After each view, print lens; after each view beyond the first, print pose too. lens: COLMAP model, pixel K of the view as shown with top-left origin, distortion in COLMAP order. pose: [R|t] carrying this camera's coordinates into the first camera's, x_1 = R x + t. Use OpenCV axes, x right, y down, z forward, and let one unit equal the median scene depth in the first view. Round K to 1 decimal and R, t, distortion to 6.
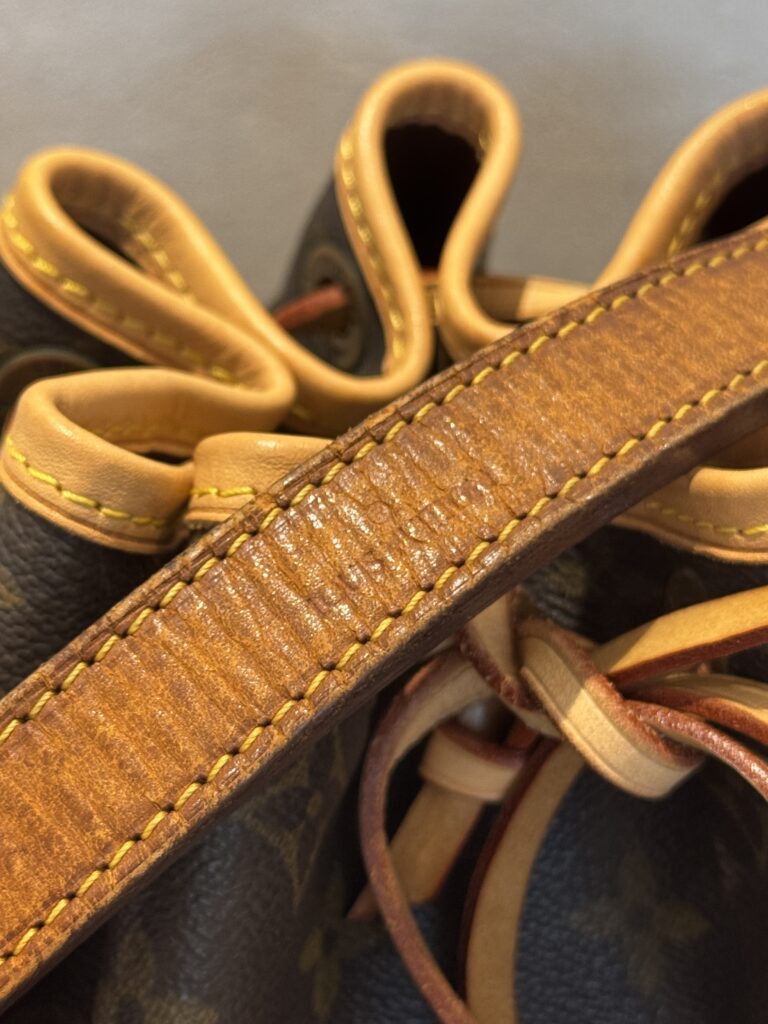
lens RADIAL K [[2123.9, 0, 385.5], [0, 2123.9, 510.8], [0, 0, 1]] dist [0.200832, 0.000000]
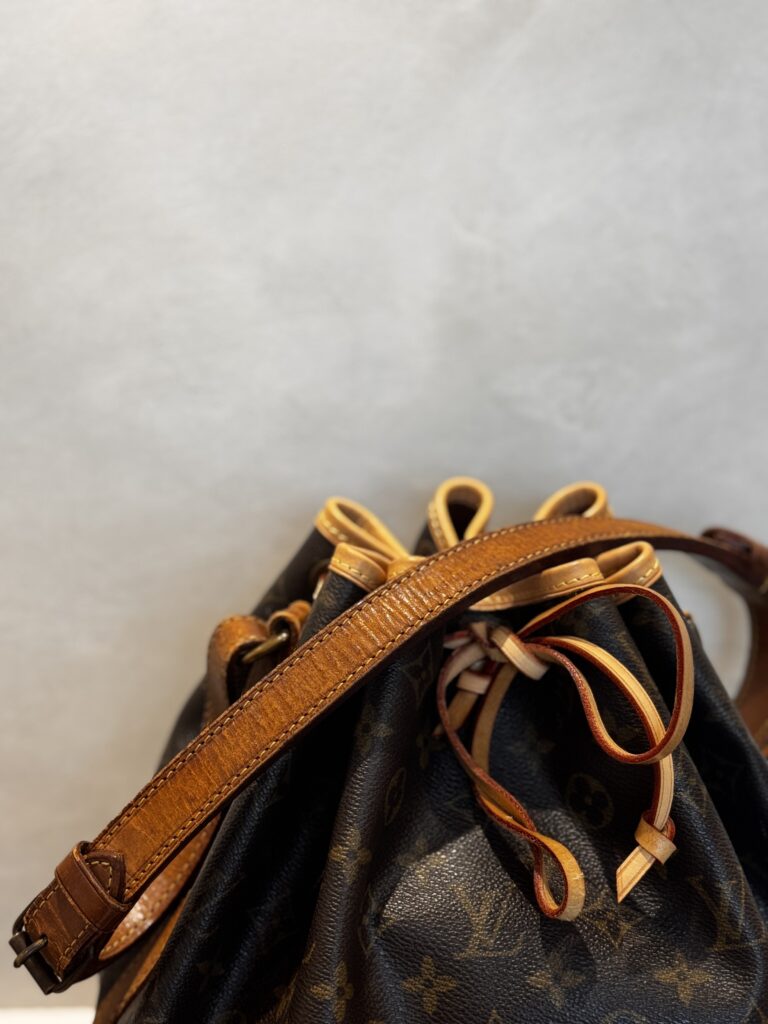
lens RADIAL K [[1638.6, 0, 383.7], [0, 1638.6, 512.3], [0, 0, 1]] dist [-0.014050, 0.000000]
pose [[0.999452, 0.014702, -0.029649, -0.024532], [-0.023481, 0.946360, -0.322260, 0.704498], [0.023321, 0.322779, 0.946187, -1.394553]]
